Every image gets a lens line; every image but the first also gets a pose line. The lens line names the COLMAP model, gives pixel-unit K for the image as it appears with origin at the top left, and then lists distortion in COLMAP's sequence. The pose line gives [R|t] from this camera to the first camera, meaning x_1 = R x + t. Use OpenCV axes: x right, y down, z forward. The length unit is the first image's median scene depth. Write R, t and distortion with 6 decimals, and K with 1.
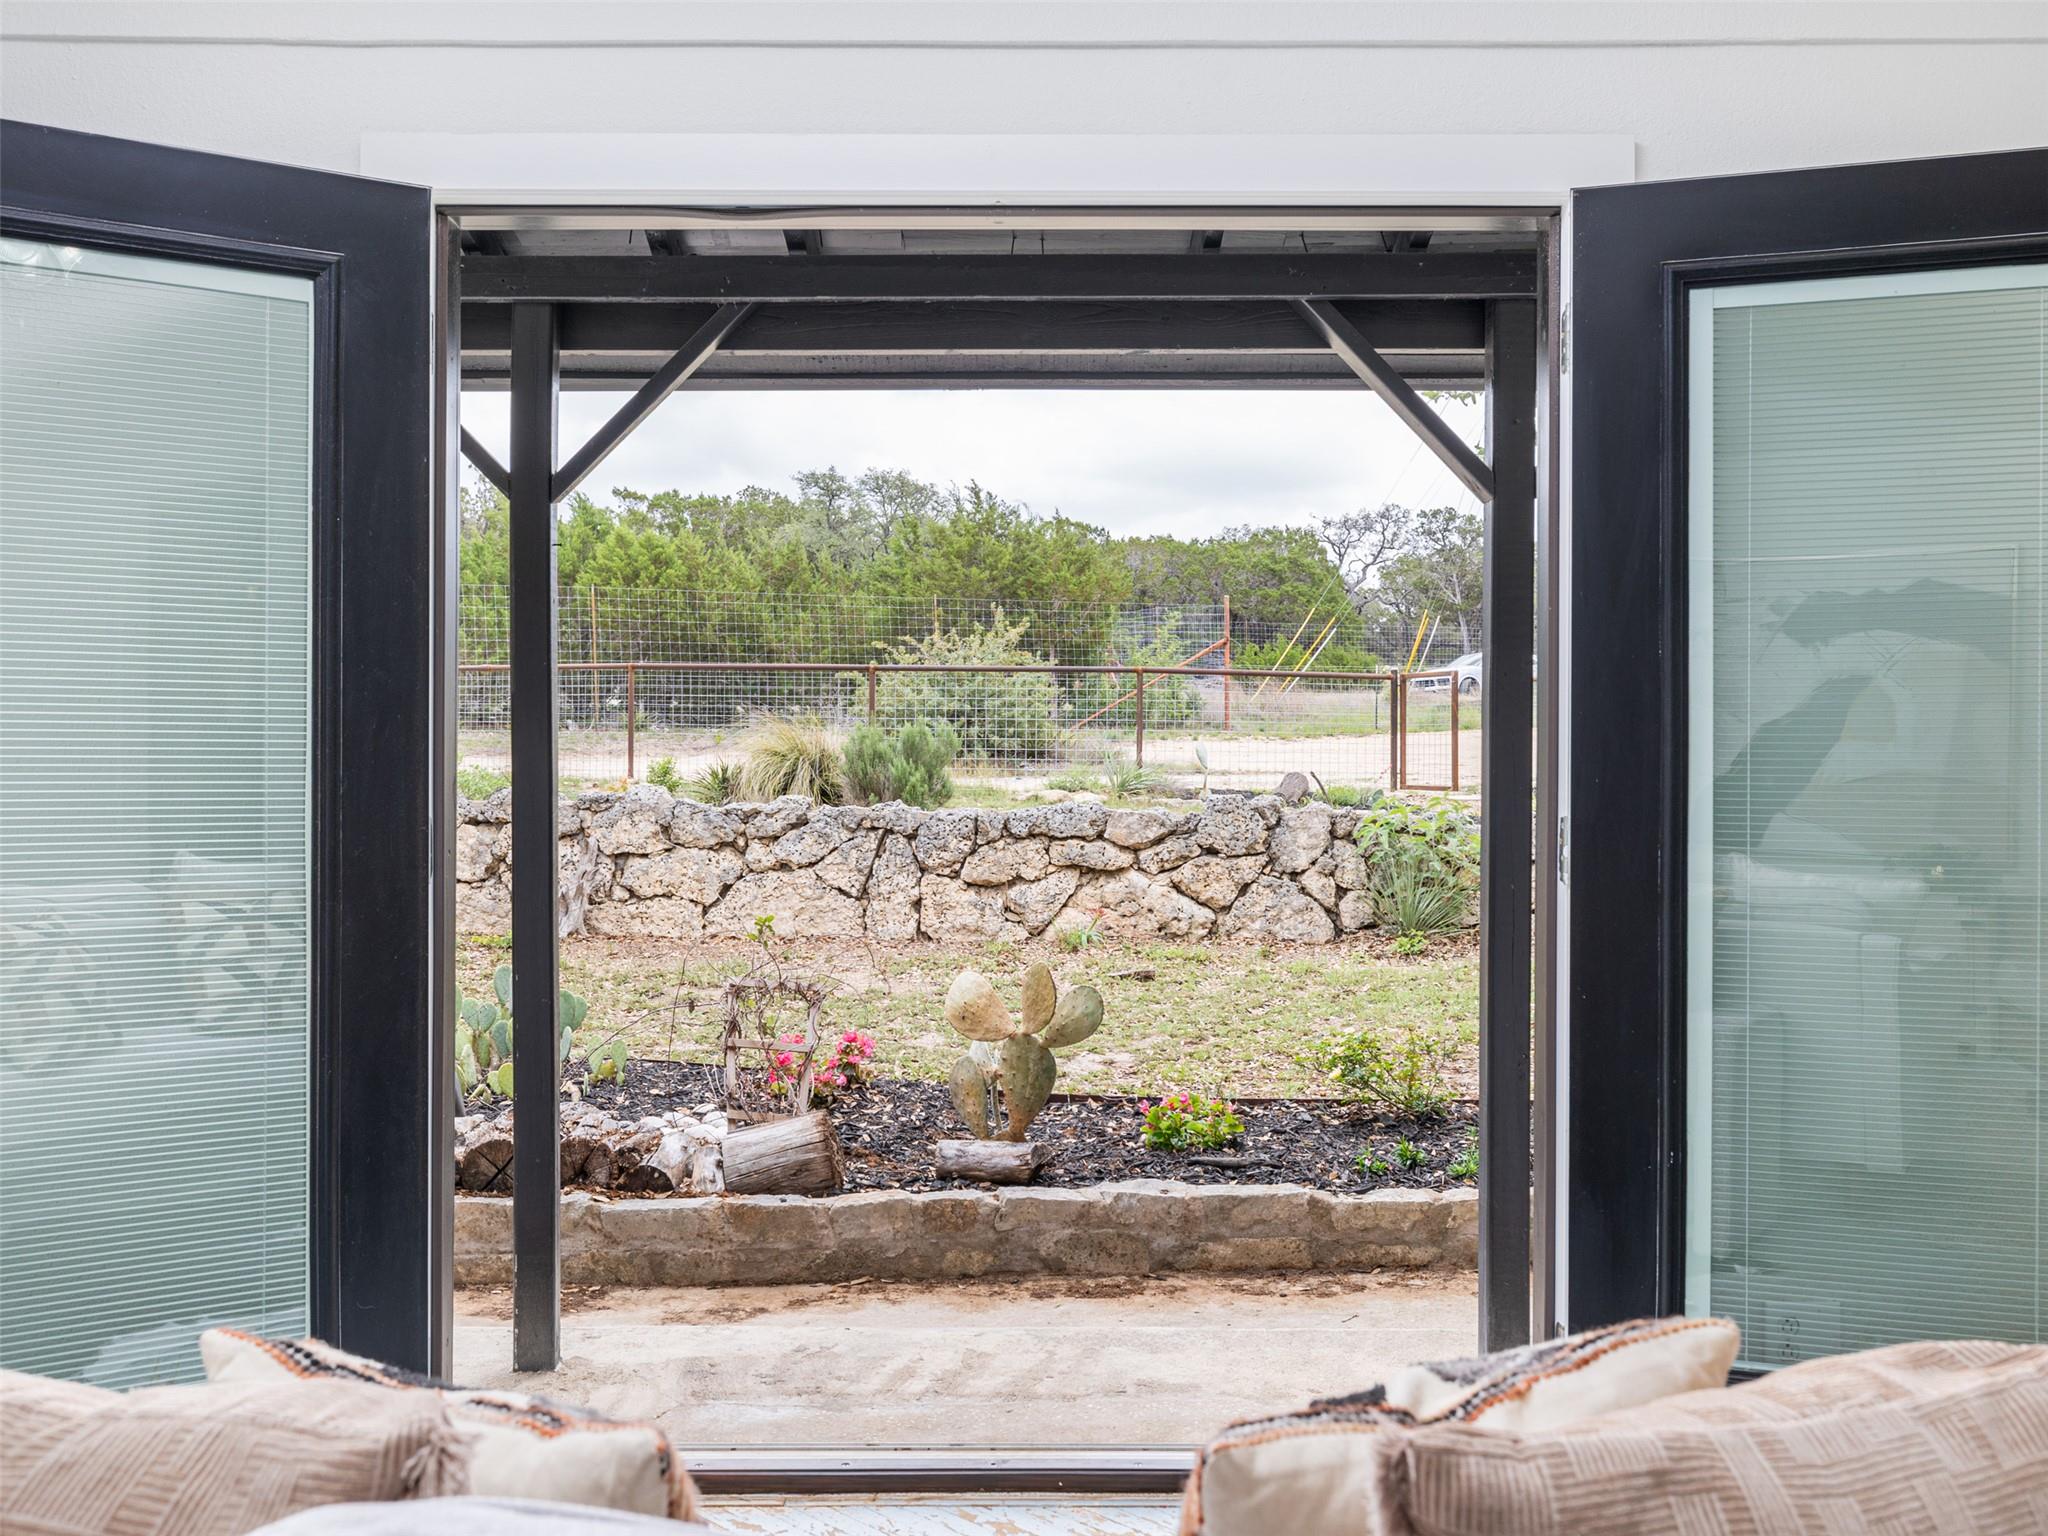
lens RADIAL K [[1642.5, 0, 1024.0], [0, 1642.5, 768.0], [0, 0, 1]] dist [-0.002155, -0.000855]
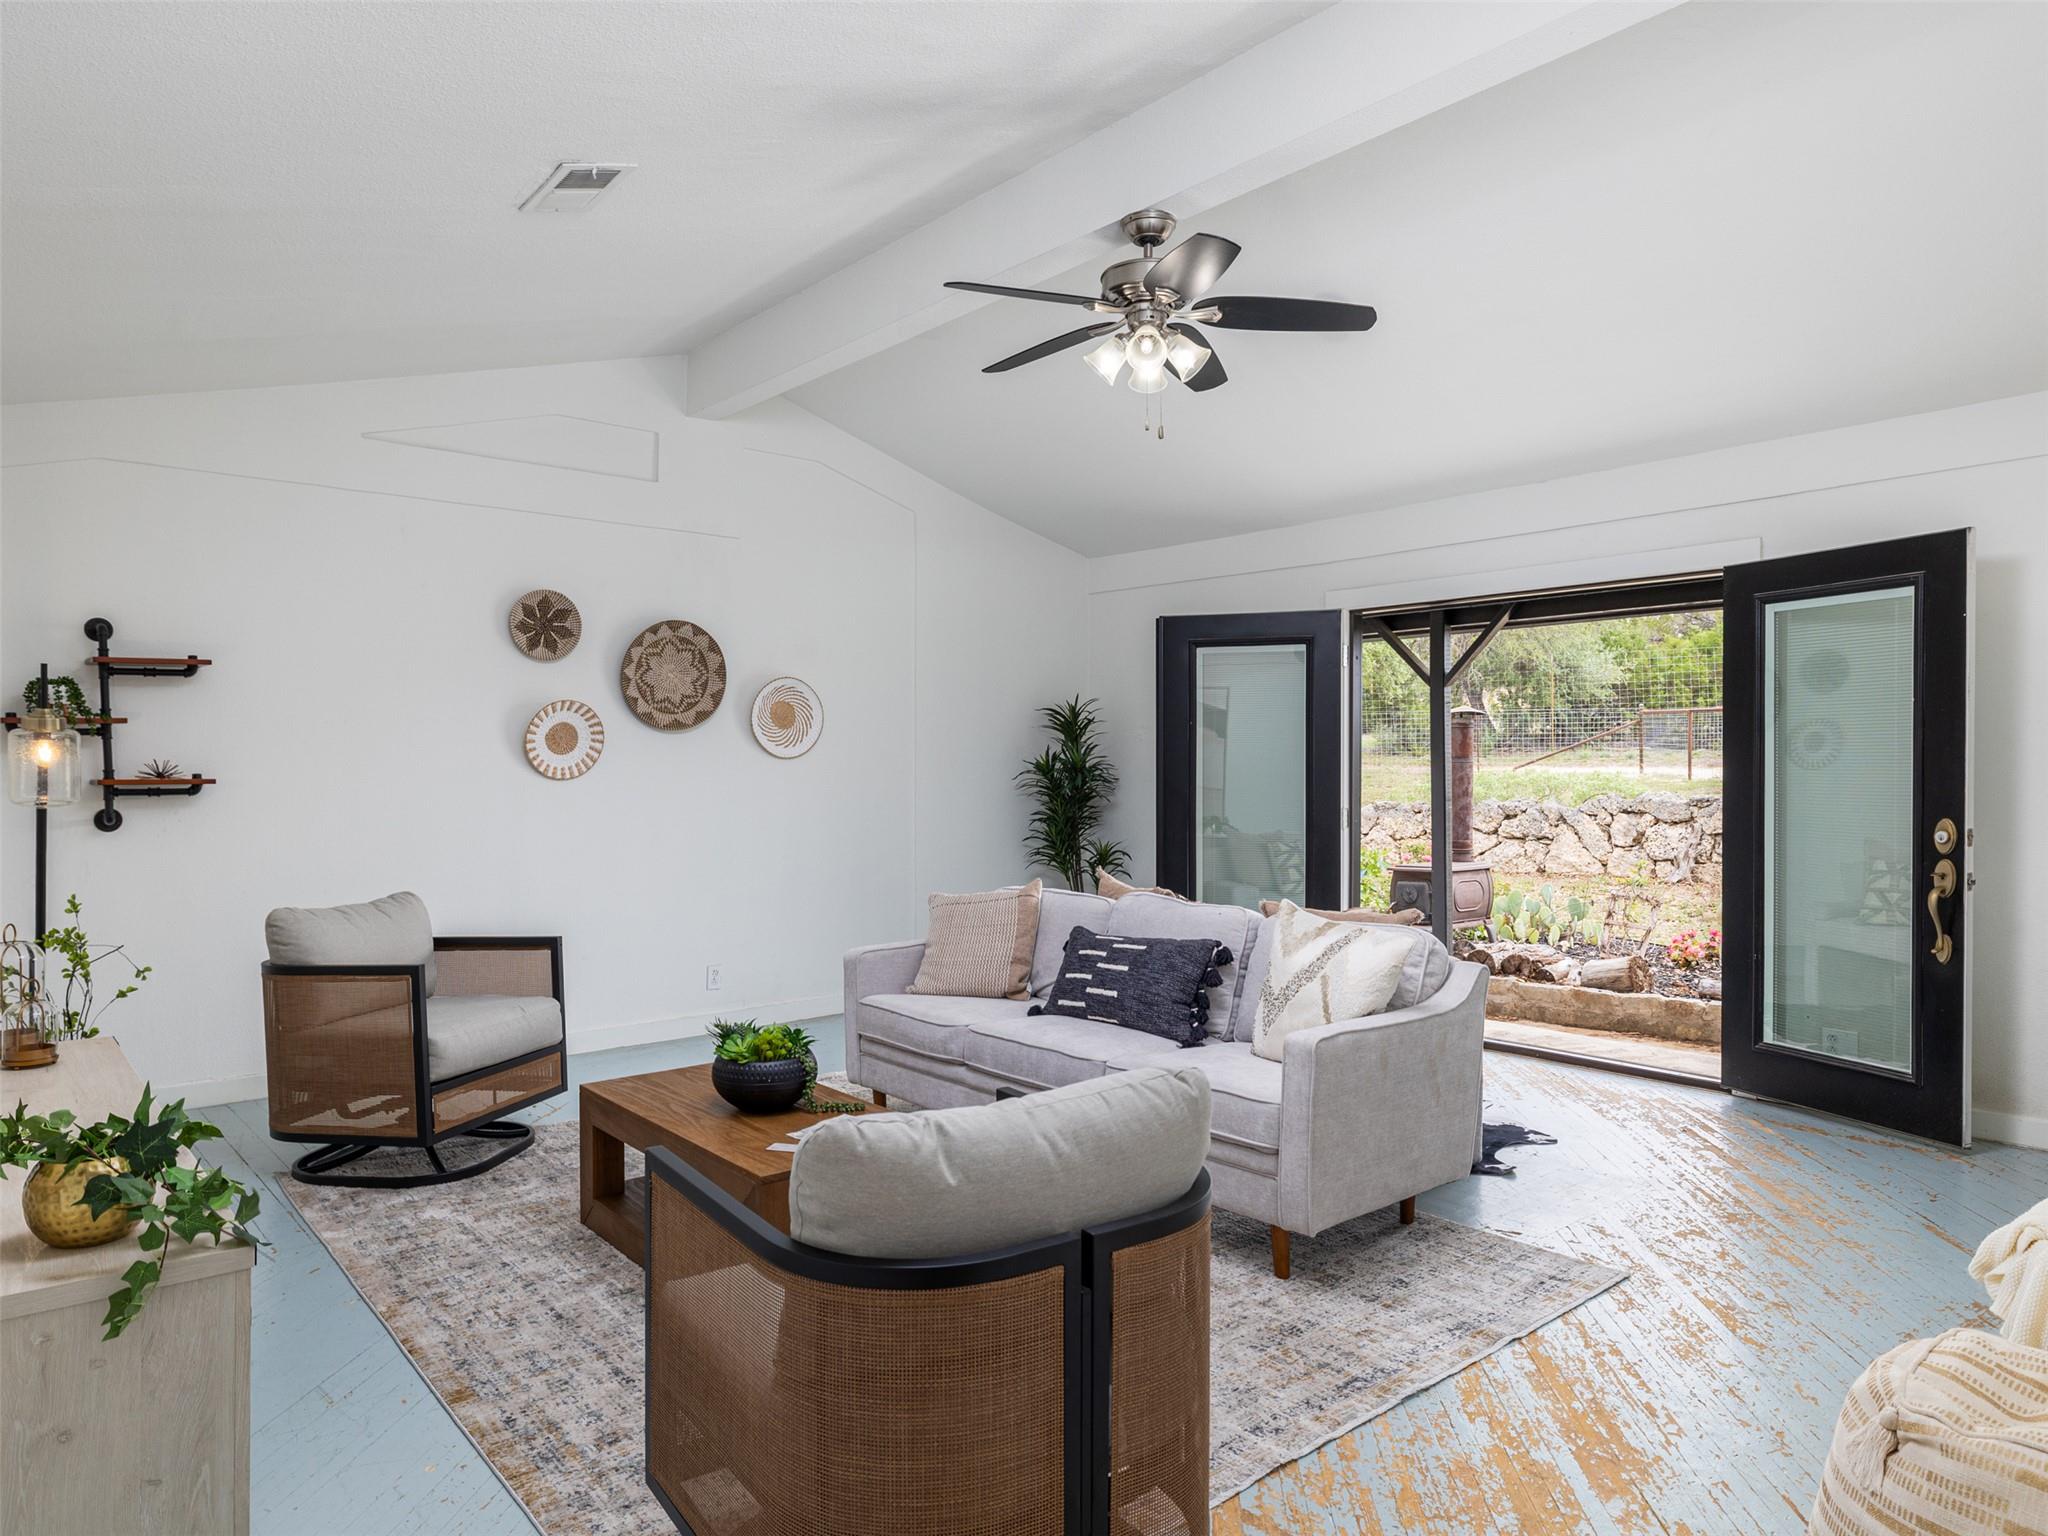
lens RADIAL K [[1309.8, 0, 1024.0], [0, 1309.8, 768.0], [0, 0, 1]] dist [0.001437, 0.000407]
pose [[0.630428, -0.005833, -0.776226, 0.691784], [0.008272, 0.999965, -0.000796, -0.028170], [0.776203, -0.005919, 0.630455, -0.631454]]
